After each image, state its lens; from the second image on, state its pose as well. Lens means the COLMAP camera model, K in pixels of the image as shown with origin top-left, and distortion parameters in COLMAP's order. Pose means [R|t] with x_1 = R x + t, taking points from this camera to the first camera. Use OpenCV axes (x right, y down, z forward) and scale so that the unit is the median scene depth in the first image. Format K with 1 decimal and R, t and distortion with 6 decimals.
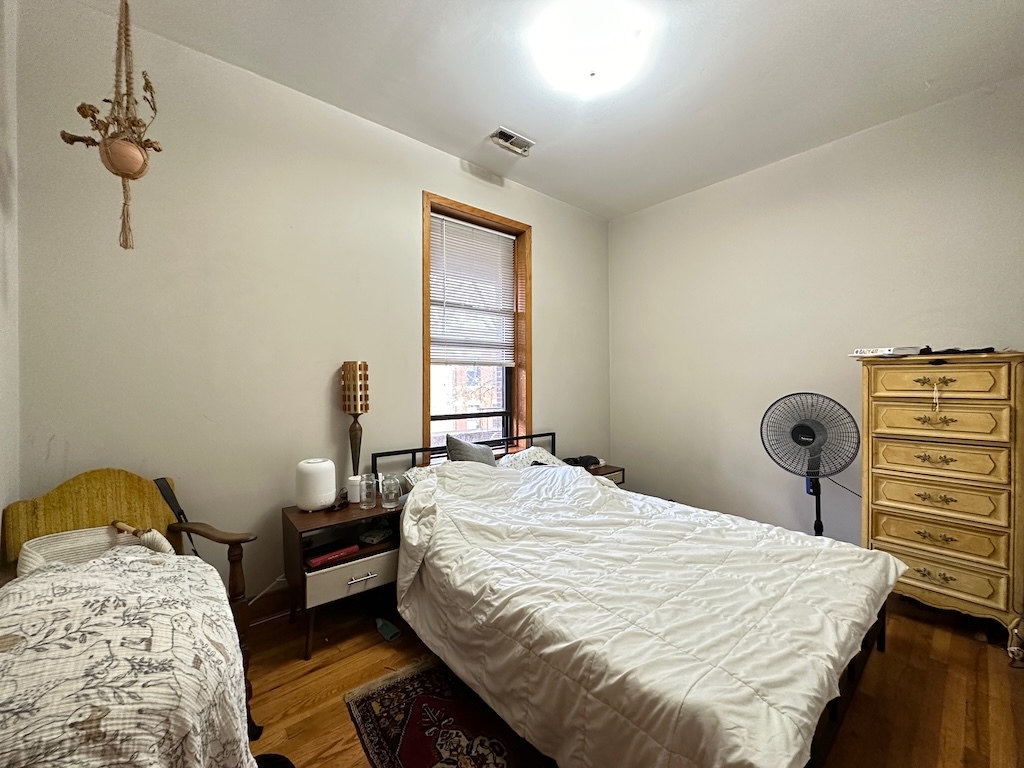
lens RADIAL K [[407.1, 0, 512.0], [0, 407.1, 384.0], [0, 0, 1]] dist [-0.002907, -0.000064]
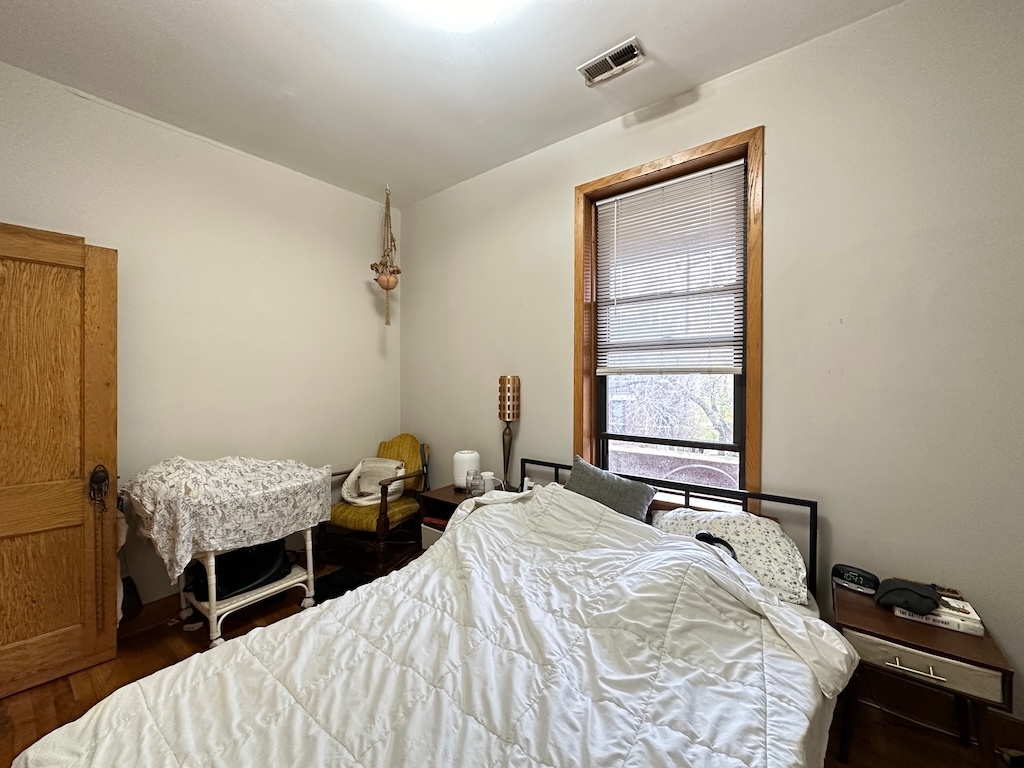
lens RADIAL K [[407.1, 0, 512.0], [0, 407.1, 384.0], [0, 0, 1]] dist [-0.002907, -0.000064]
pose [[0.208495, 0.014769, -0.977912, 0.639513], [-0.004874, 0.999889, 0.014062, -0.041119], [0.978011, 0.001835, 0.208544, 0.648206]]
